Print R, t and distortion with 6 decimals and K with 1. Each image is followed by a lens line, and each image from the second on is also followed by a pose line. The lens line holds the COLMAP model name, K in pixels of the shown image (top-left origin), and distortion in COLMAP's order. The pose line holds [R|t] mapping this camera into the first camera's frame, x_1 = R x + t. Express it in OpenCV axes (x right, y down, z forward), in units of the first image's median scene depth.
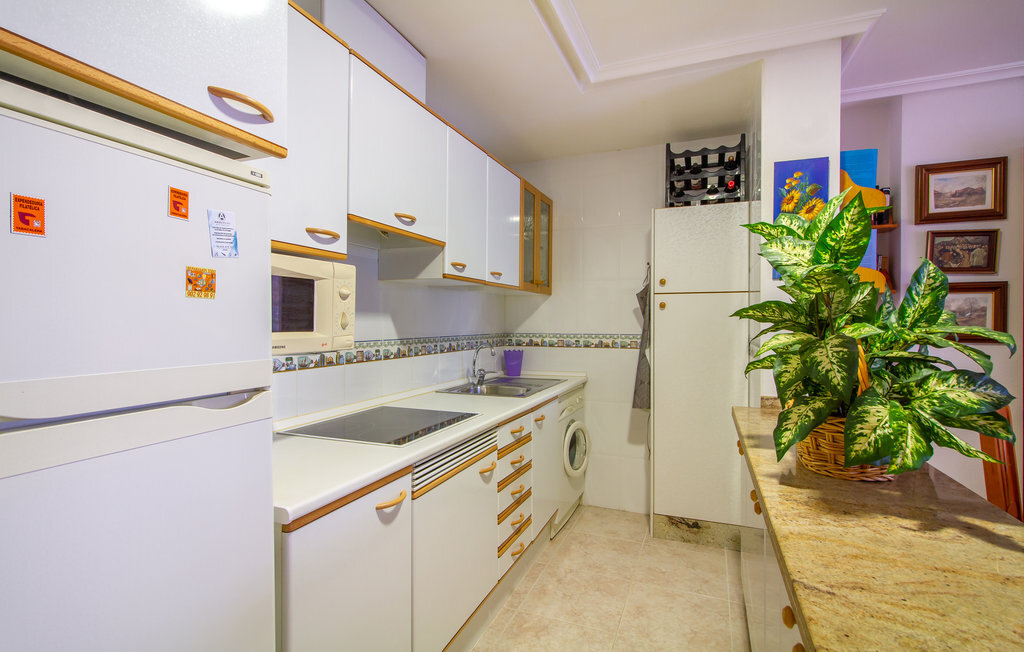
lens RADIAL K [[483.3, 0, 509.3], [0, 483.3, 323.8], [0, 0, 1]] dist [0.006300, -0.000665]
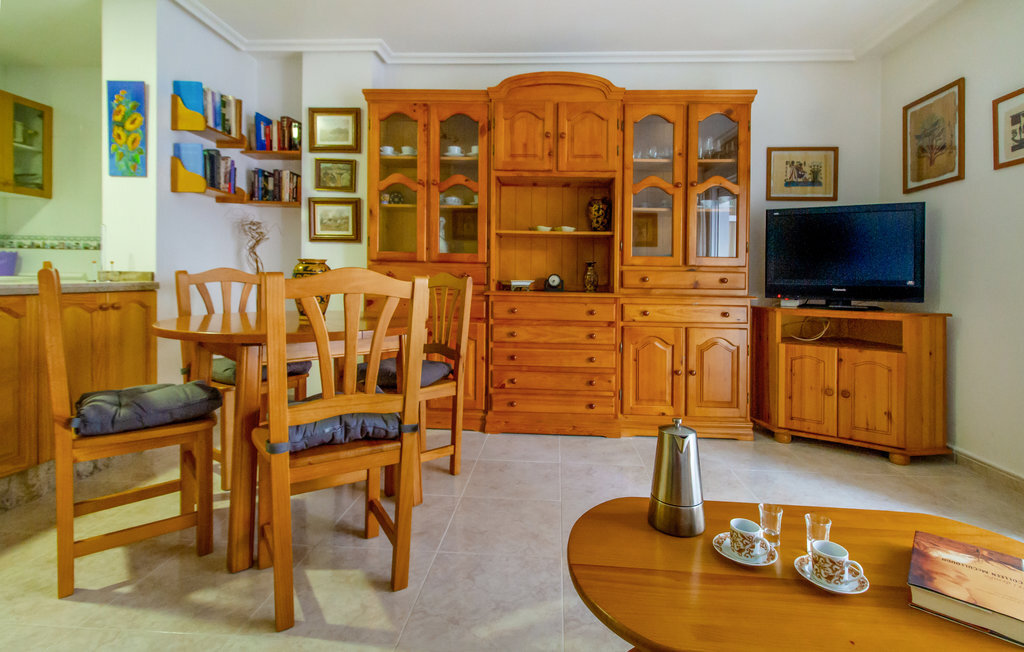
lens RADIAL K [[484.5, 0, 526.5], [0, 484.5, 280.4], [0, 0, 1]] dist [0.011417, -0.000088]
pose [[0.944240, 0.015067, 0.328912, 2.080455], [-0.017401, 0.999840, 0.004154, 0.274972], [-0.328797, -0.009646, 0.944352, -0.962673]]
